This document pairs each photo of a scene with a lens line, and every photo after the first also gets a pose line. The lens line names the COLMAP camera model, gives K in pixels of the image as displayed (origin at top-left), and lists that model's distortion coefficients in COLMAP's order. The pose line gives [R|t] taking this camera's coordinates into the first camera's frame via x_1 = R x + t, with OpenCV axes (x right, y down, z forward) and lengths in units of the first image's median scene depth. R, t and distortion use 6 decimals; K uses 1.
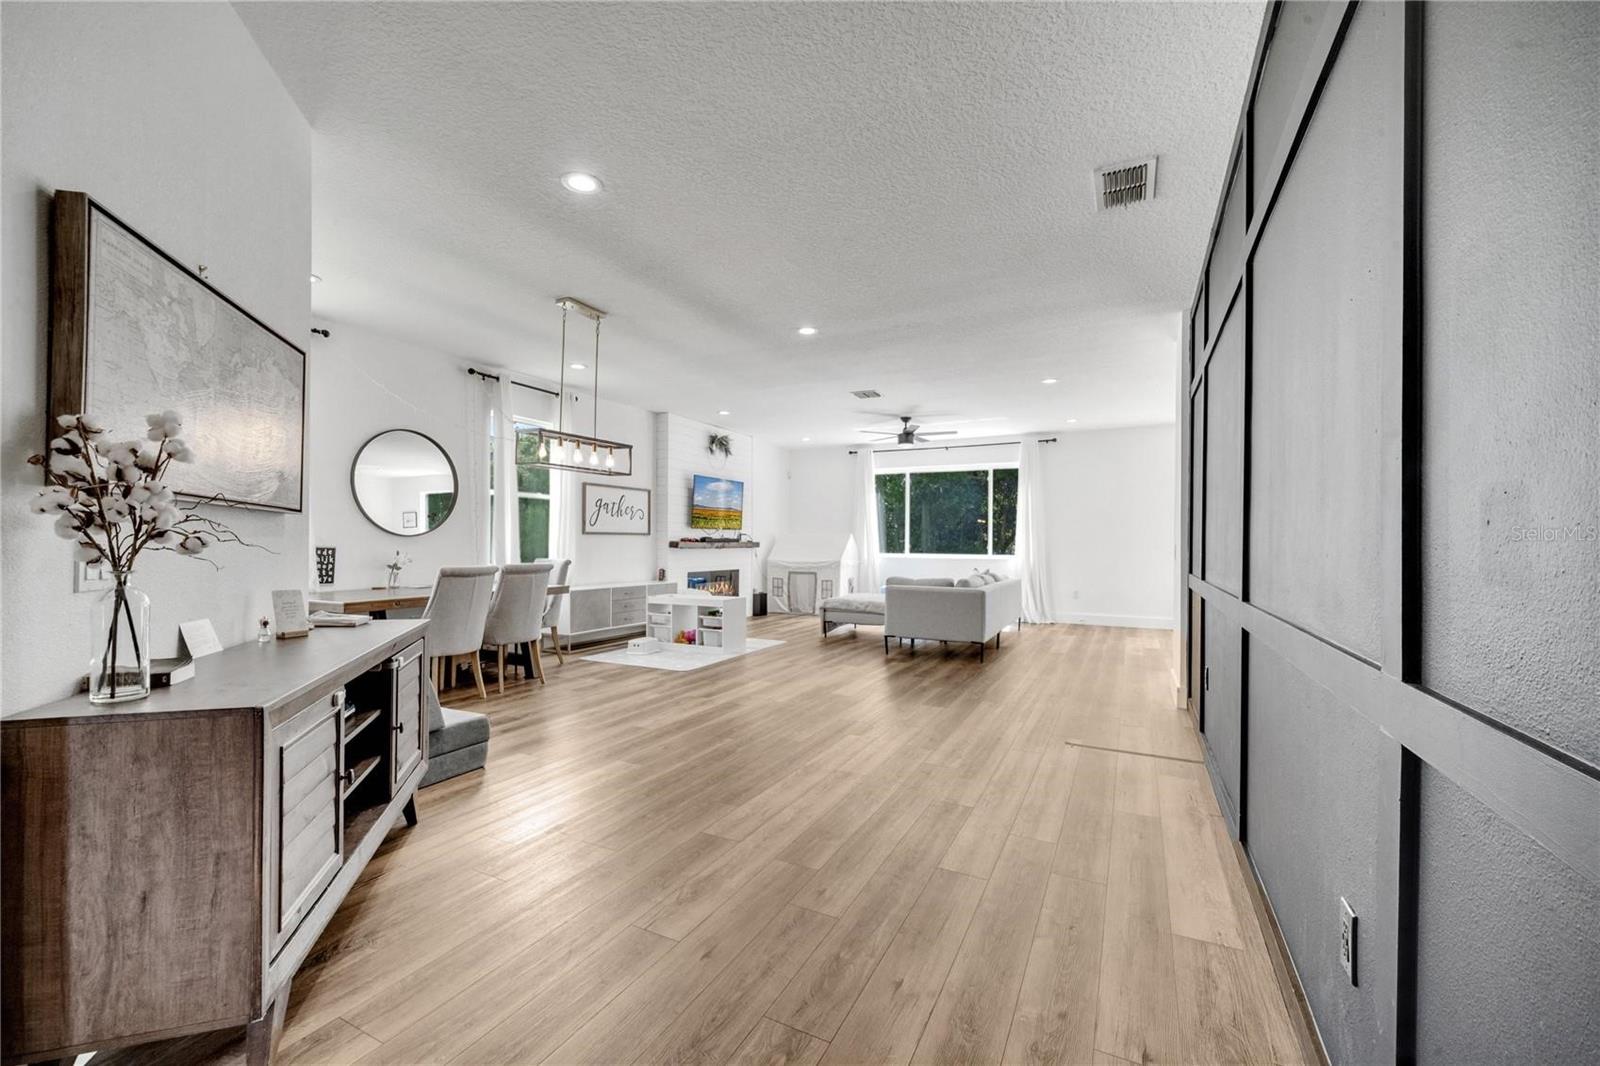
lens RADIAL K [[654.3, 0, 794.4], [0, 654.3, 536.0], [0, 0, 1]] dist [0.002158, -0.001015]
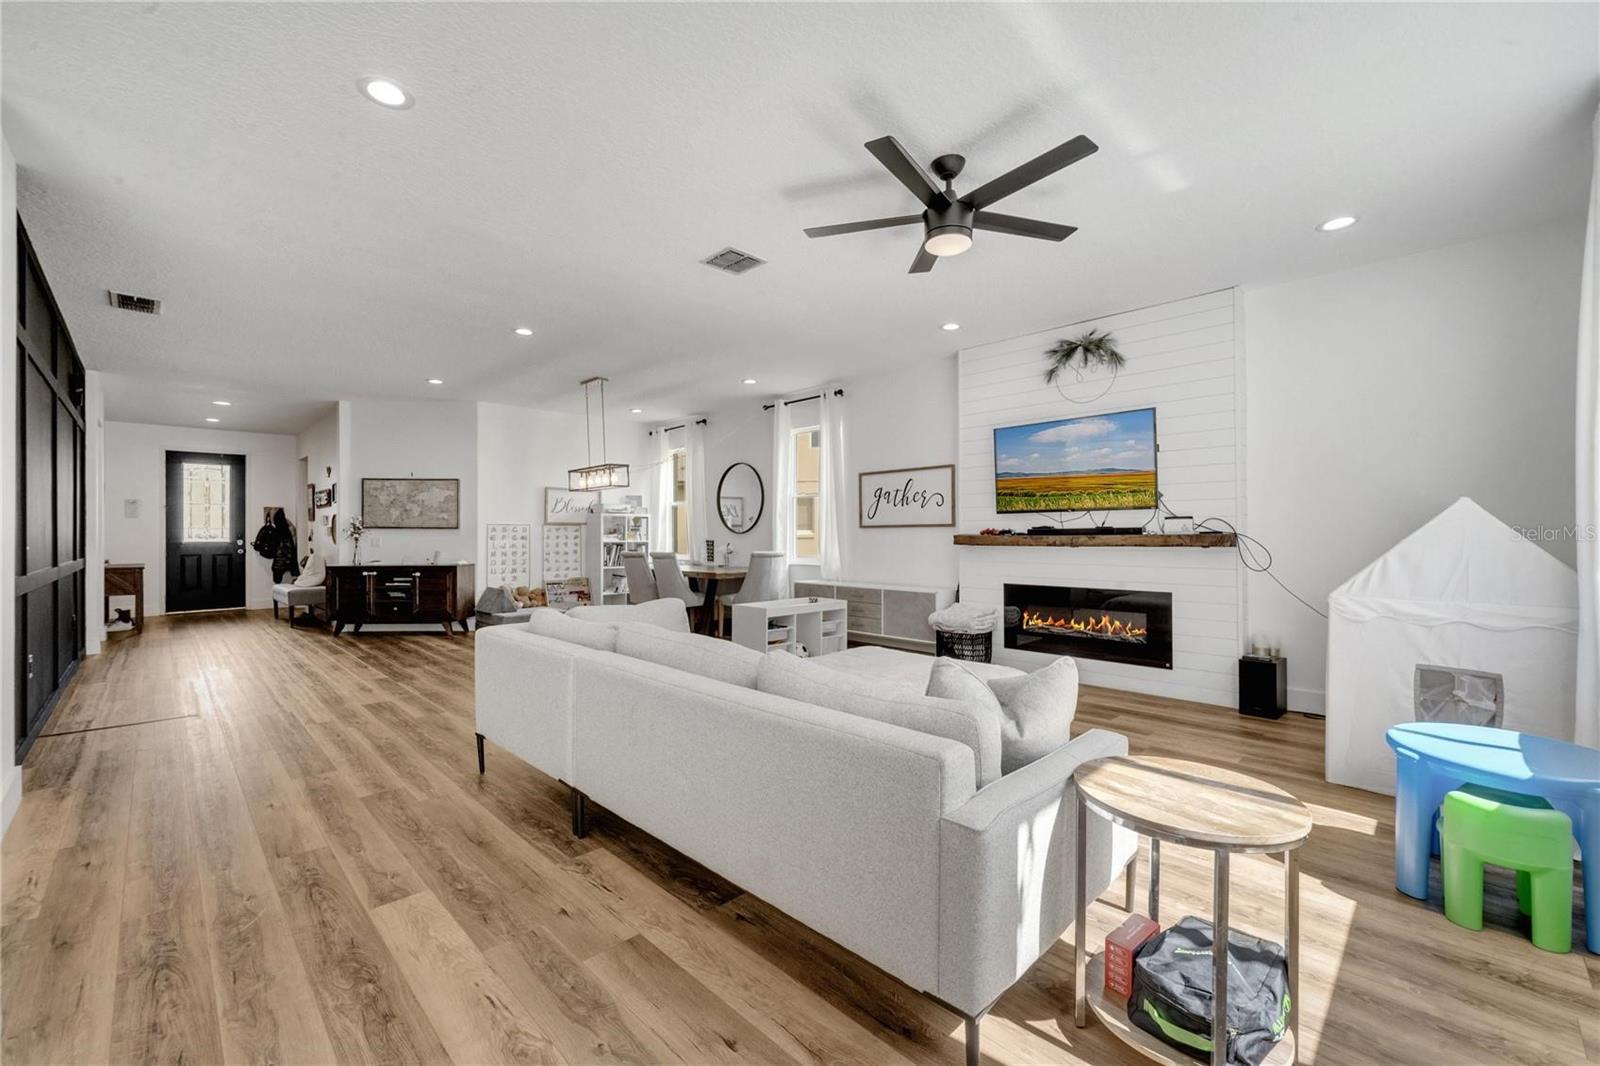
lens RADIAL K [[654.3, 0, 794.4], [0, 654.3, 536.0], [0, 0, 1]] dist [0.002158, -0.001015]
pose [[-0.317264, -0.010028, -0.948284, 0.513909], [0.004142, 0.999920, -0.011960, 0.016363], [0.948328, -0.007722, -0.317197, 1.040211]]
